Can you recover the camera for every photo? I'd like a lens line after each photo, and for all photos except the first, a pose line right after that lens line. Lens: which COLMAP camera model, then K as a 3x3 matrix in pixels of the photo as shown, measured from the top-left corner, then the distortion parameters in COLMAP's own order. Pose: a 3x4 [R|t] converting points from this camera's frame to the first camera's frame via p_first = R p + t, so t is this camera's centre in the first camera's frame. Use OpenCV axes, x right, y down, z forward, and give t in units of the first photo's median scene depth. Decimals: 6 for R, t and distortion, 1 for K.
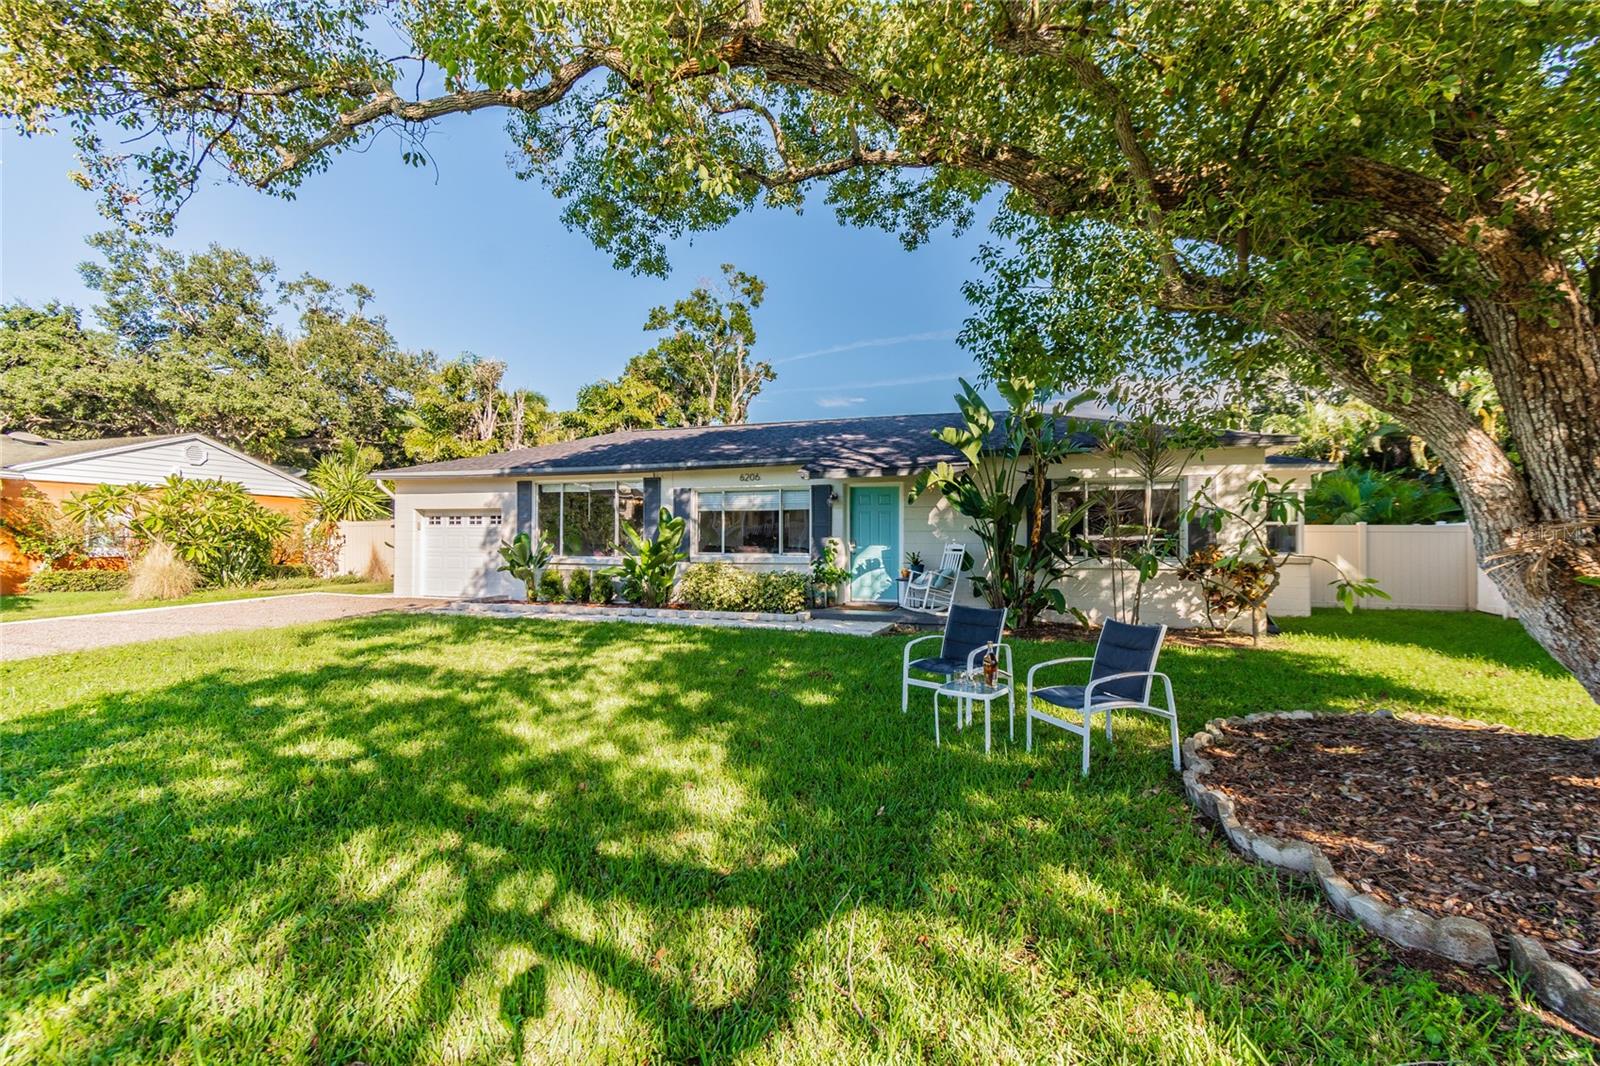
lens RADIAL K [[709.1, 0, 787.3], [0, 709.1, 522.7], [0, 0, 1]] dist [-0.000534, -0.000861]
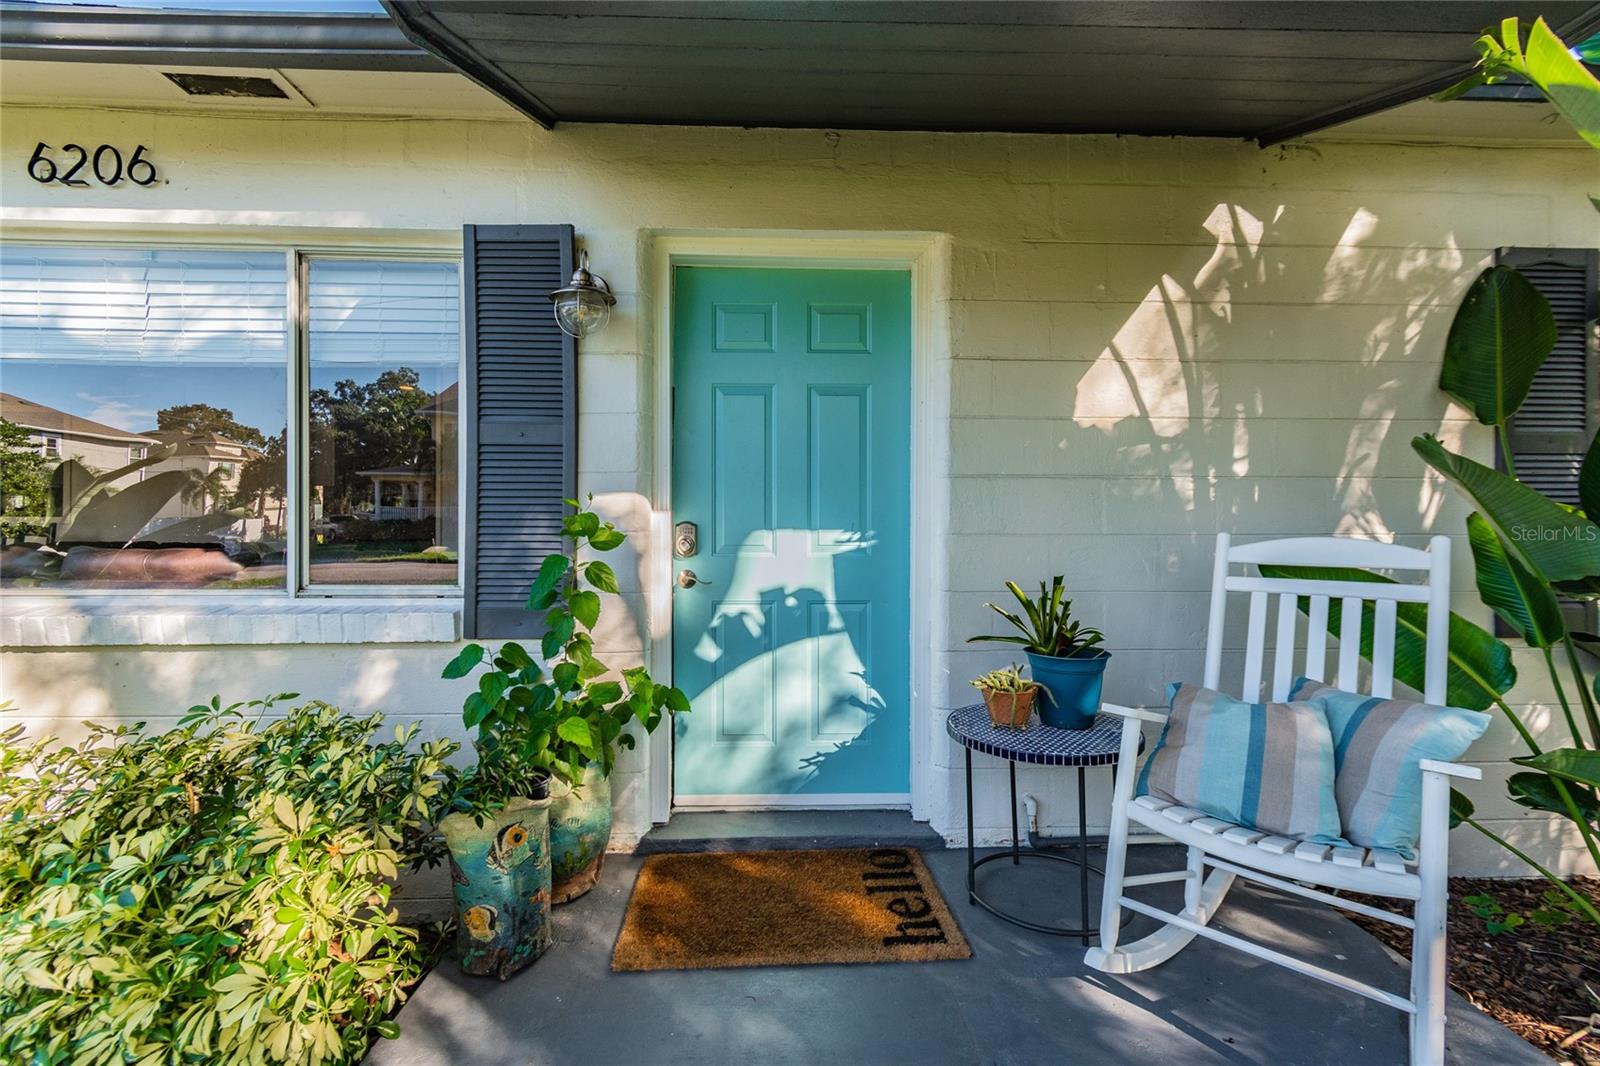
lens RADIAL K [[709.1, 0, 803.4], [0, 709.1, 487.2], [0, 0, 1]] dist [-0.000534, -0.000861]
pose [[0.928078, -0.004403, 0.372359, 0.041823], [-0.004732, 0.999710, 0.023616, 0.010849], [-0.372355, -0.023679, 0.927788, 0.711065]]
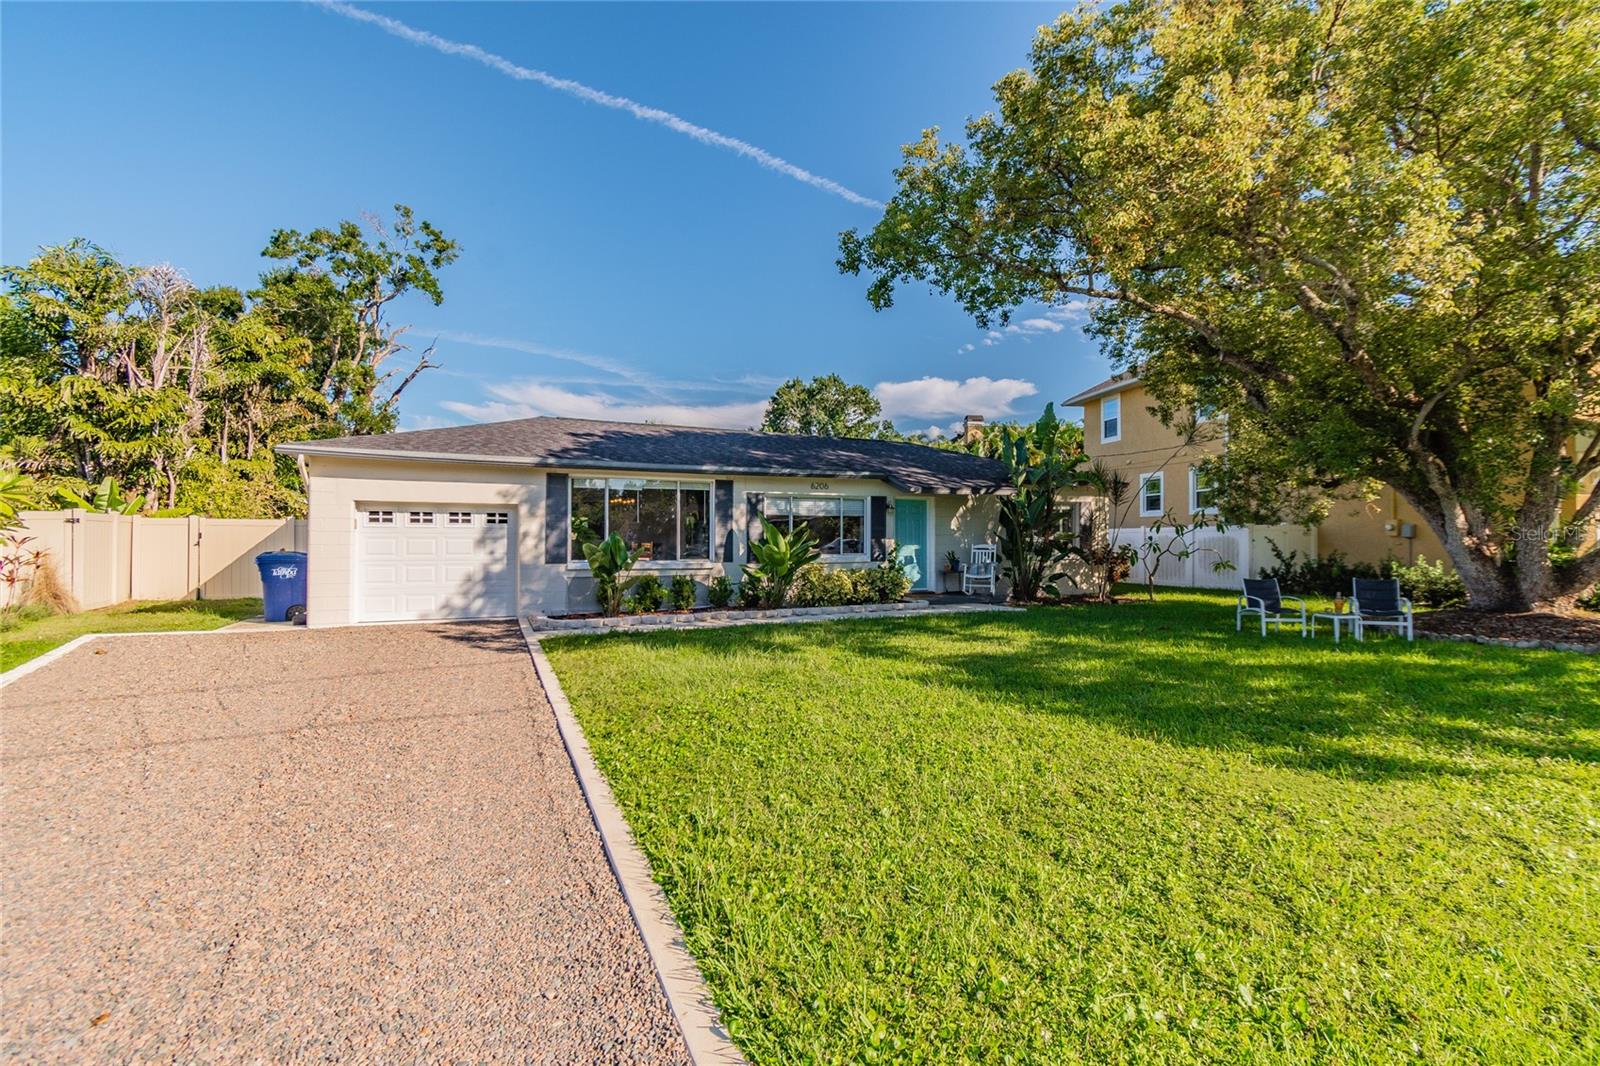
lens RADIAL K [[709.1, 0, 785.5], [0, 709.1, 531.9], [0, 0, 1]] dist [-0.000534, -0.000861]
pose [[0.715714, 0.005176, 0.698374, -0.807065], [-0.015498, 0.999844, 0.008472, -0.000693], [-0.698221, -0.016887, 0.715683, 0.226520]]
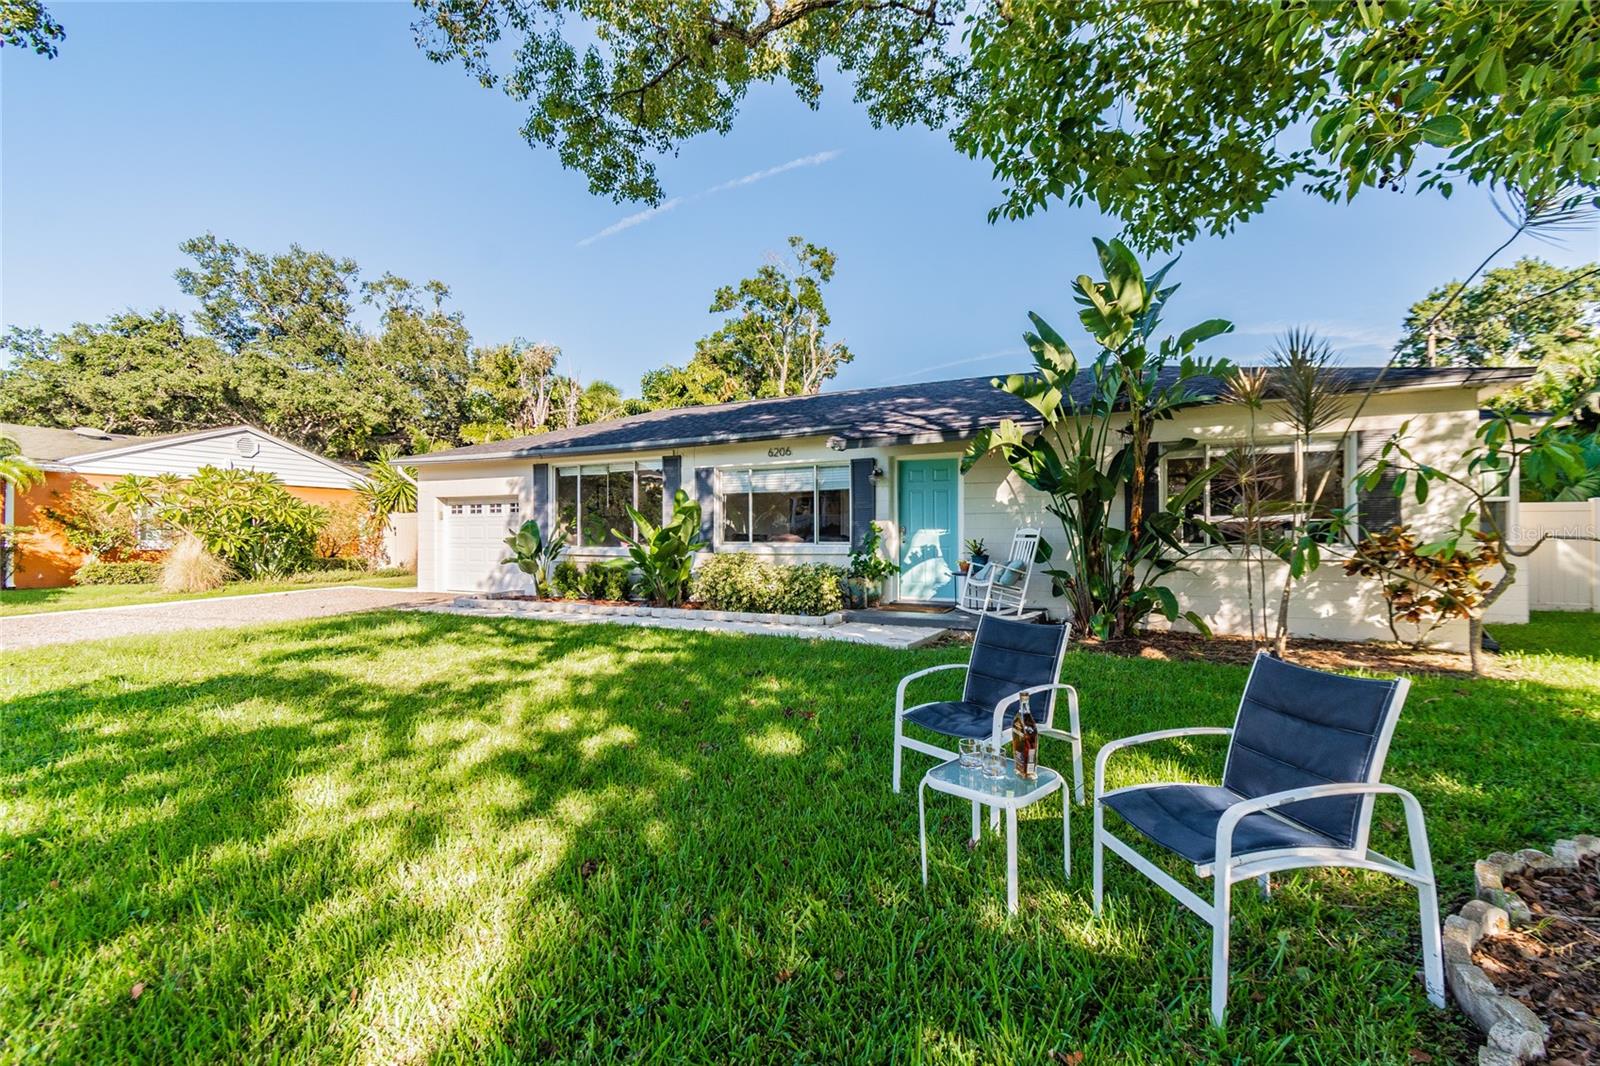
lens RADIAL K [[709.1, 0, 788.4], [0, 709.1, 522.3], [0, 0, 1]] dist [-0.000534, -0.000861]
pose [[0.991378, -0.008060, -0.130787, 0.062601], [0.009231, 0.999923, 0.008353, 0.011844], [0.130709, -0.009488, 0.991375, 0.154906]]
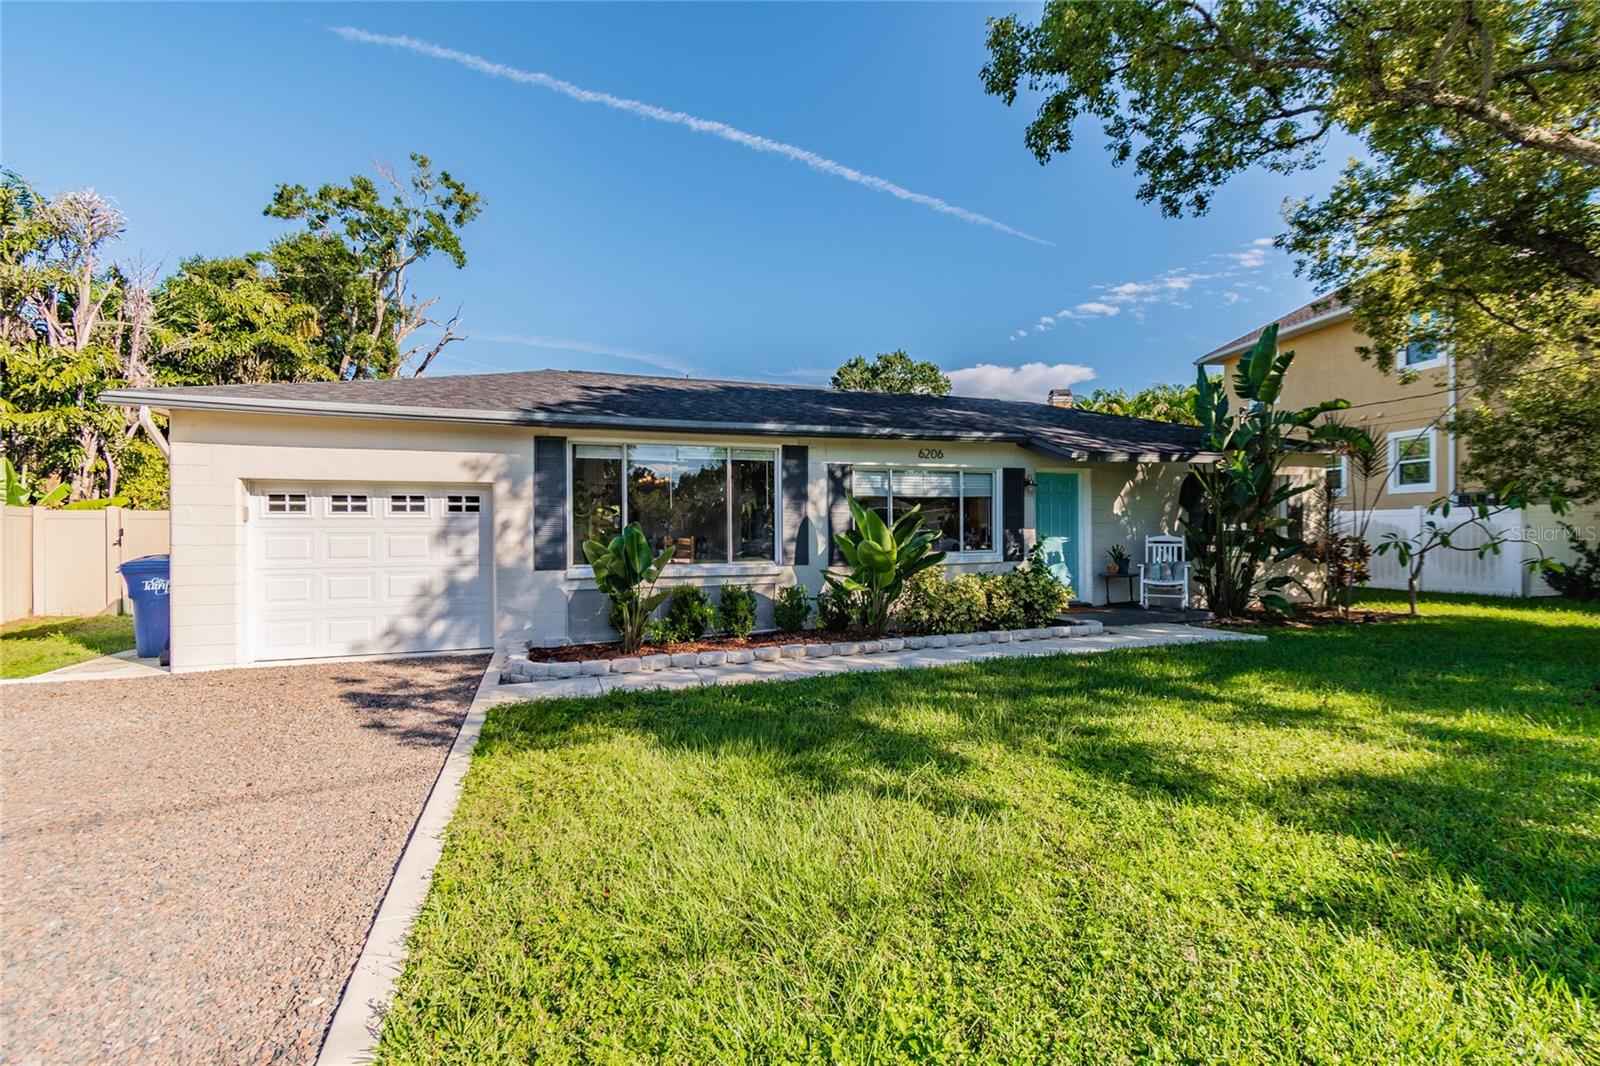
lens RADIAL K [[709.1, 0, 784.4], [0, 709.1, 526.0], [0, 0, 1]] dist [-0.000534, -0.000861]
pose [[0.770289, -0.005673, 0.637670, -0.622469], [-0.005265, 0.999870, 0.015254, 0.003646], [-0.637674, -0.015108, 0.770159, 0.472924]]
